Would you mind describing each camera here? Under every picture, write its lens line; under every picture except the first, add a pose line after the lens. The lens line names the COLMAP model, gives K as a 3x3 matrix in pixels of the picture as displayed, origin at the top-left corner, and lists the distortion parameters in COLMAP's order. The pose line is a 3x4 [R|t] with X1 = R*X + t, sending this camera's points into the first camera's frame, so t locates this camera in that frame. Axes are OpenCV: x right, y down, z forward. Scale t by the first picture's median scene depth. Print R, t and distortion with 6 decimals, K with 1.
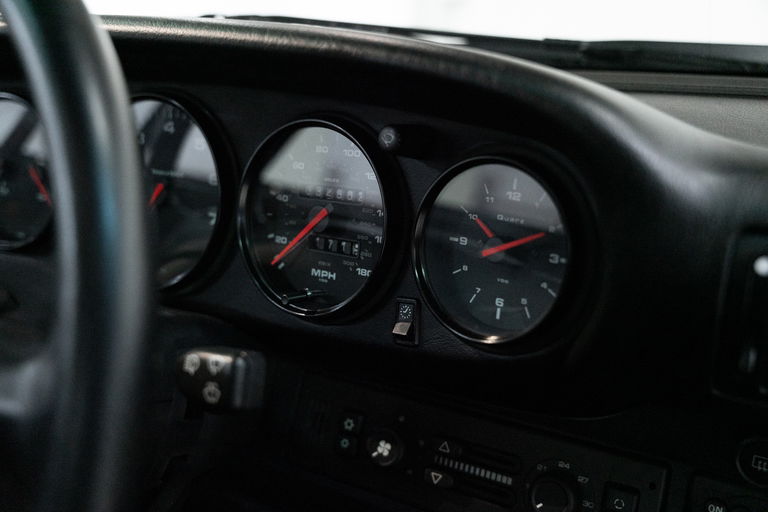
lens RADIAL K [[746.5, 0, 401.2], [0, 746.5, 255.8], [0, 0, 1]] dist [-0.013457, -0.012312]
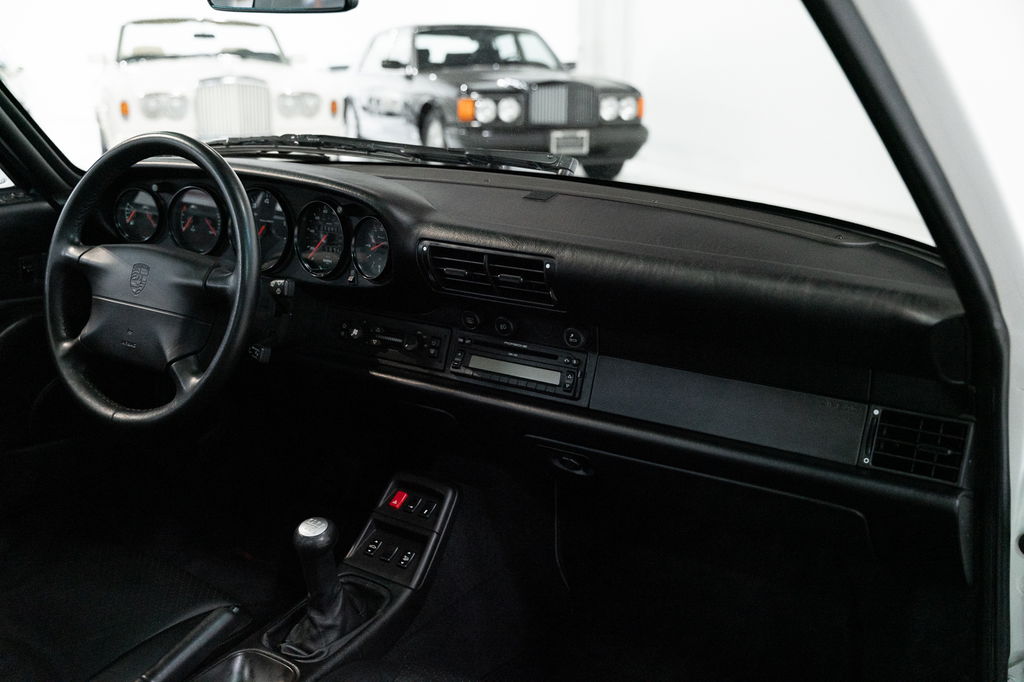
lens RADIAL K [[1014.2, 0, 515.6], [0, 1014.2, 328.6], [0, 0, 1]] dist [-0.007622, -0.005247]
pose [[0.996117, -0.016044, -0.086560, 0.902677], [0.019479, 0.999050, 0.038990, 0.144943], [0.085852, -0.040525, 0.995483, -2.598070]]
